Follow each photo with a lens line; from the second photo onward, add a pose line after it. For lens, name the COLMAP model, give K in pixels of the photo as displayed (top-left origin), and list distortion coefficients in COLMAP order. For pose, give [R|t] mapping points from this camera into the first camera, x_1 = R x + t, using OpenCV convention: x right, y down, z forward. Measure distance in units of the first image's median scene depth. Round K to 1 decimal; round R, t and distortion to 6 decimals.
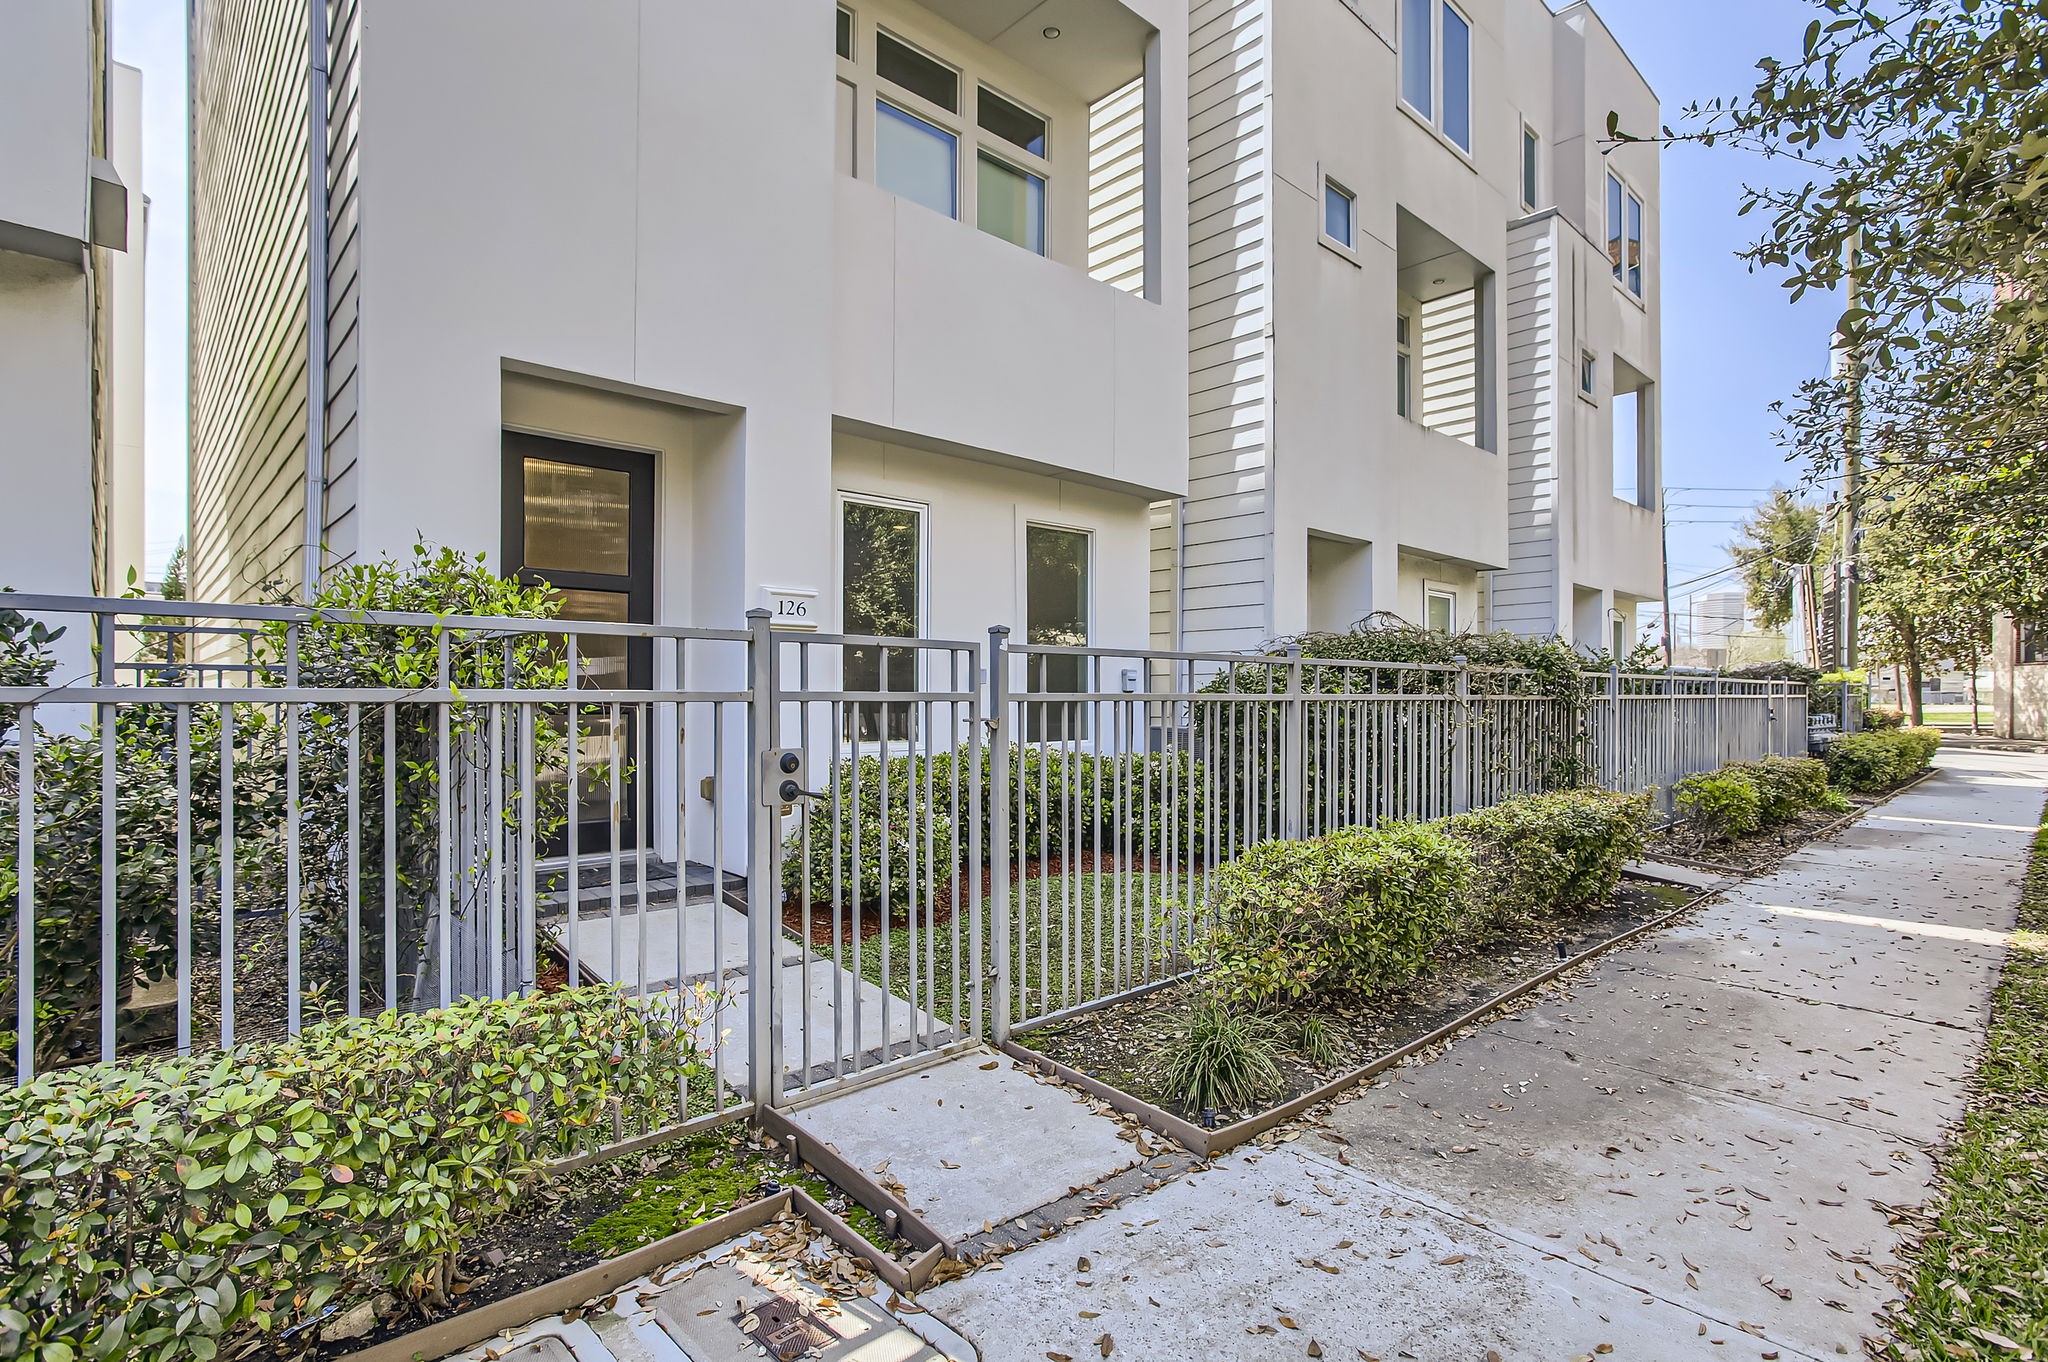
lens RADIAL K [[987.2, 0, 1027.8], [0, 987.2, 660.5], [0, 0, 1]] dist [-0.001152, -0.000097]
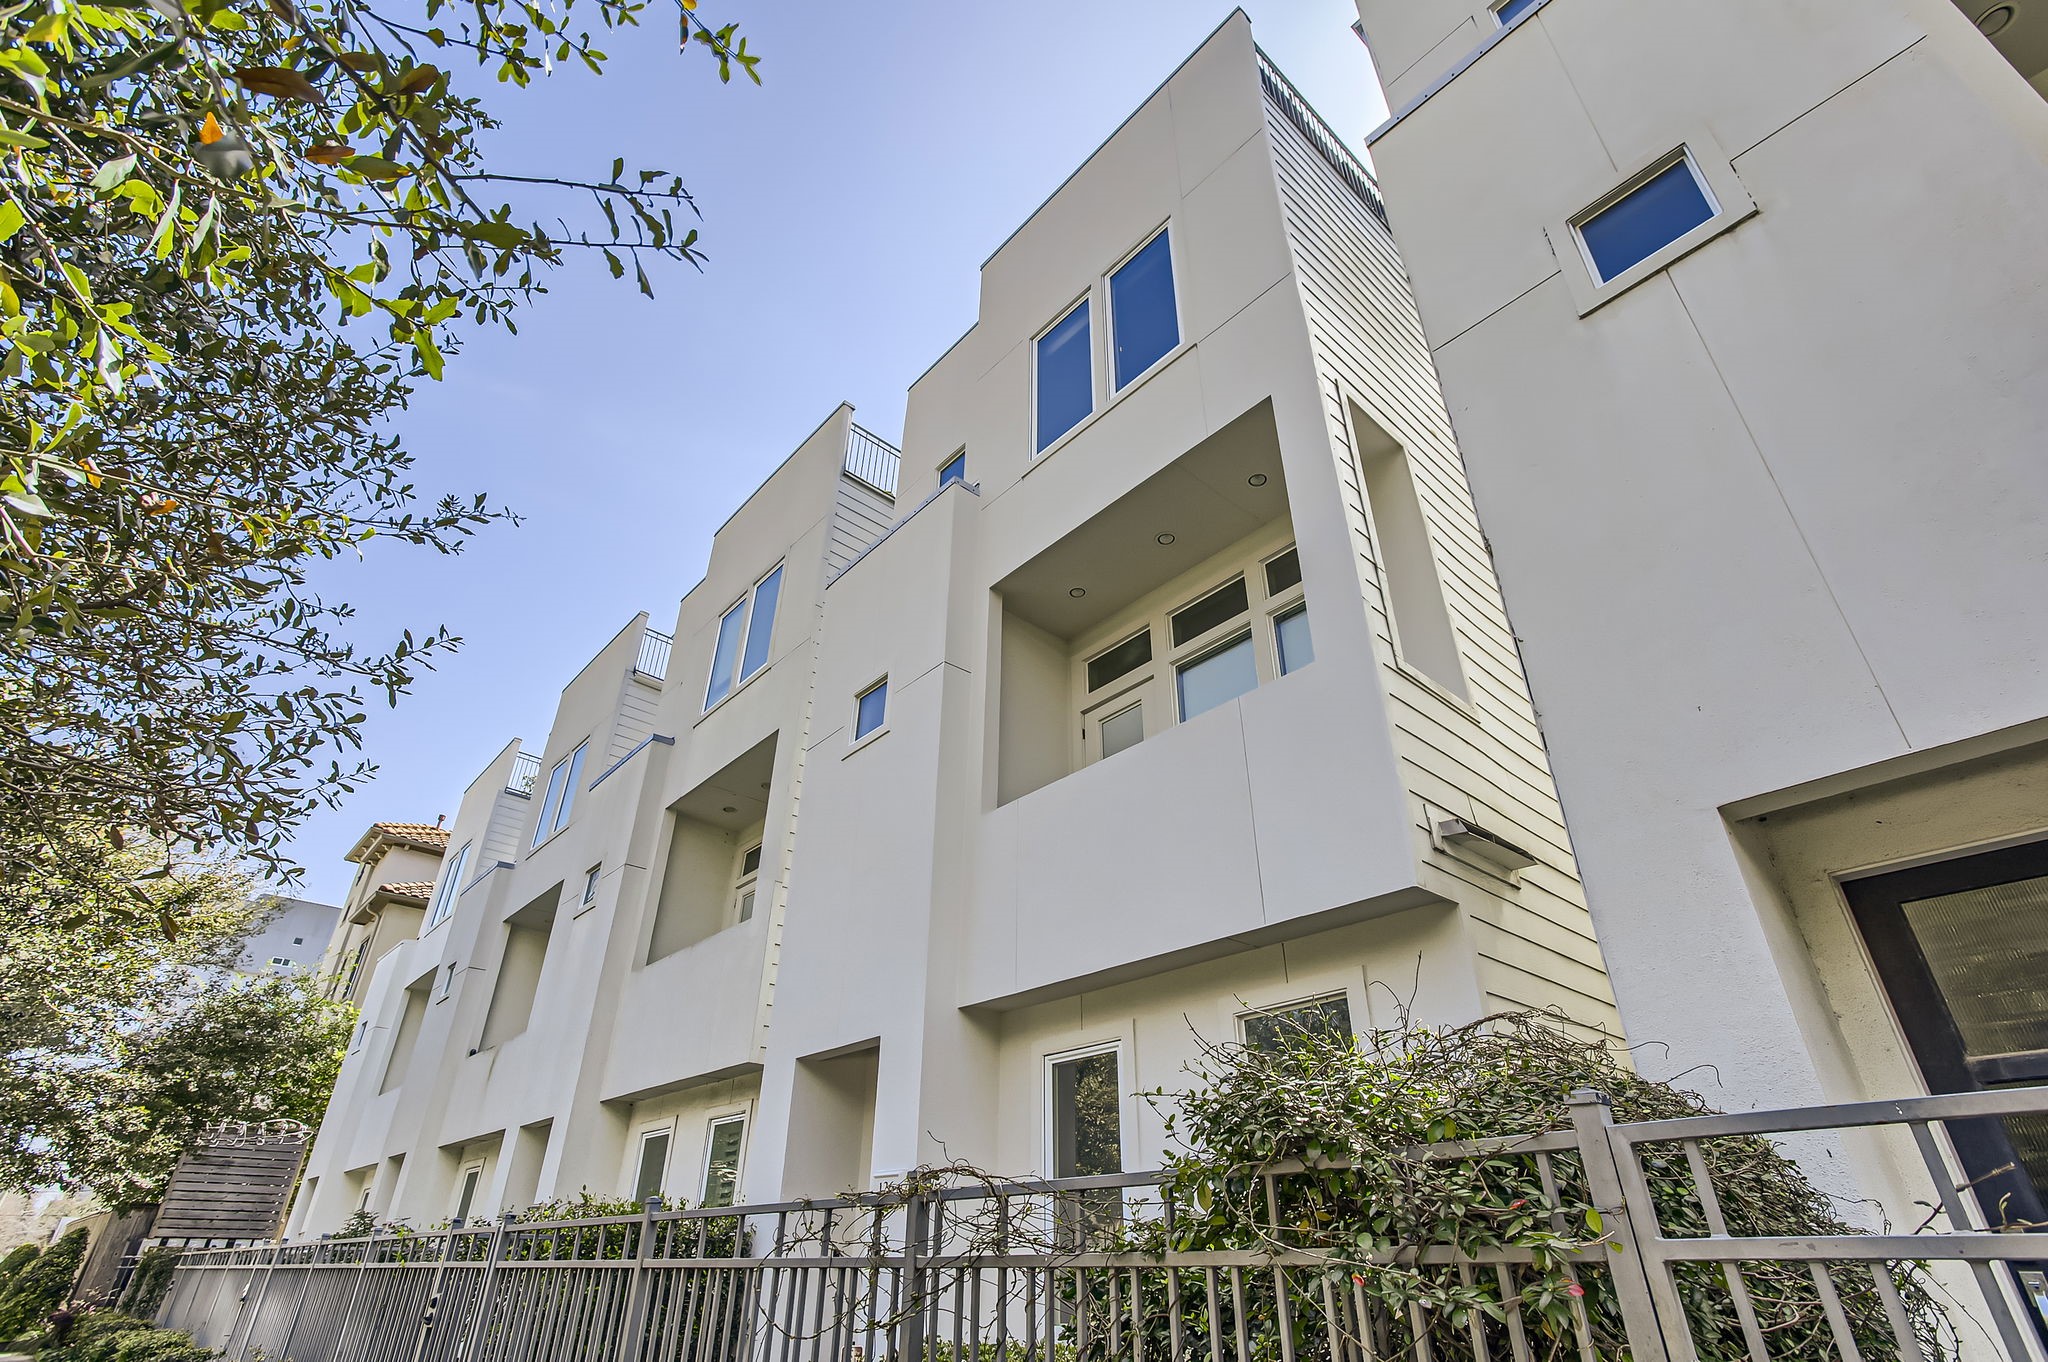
lens RADIAL K [[987.2, 0, 1027.8], [0, 987.2, 660.5], [0, 0, 1]] dist [-0.001152, -0.000097]
pose [[-0.019810, -0.521667, -0.852919, 1.065671], [0.046882, 0.851664, -0.521988, 0.039739], [0.998704, -0.050327, 0.007585, 1.005453]]
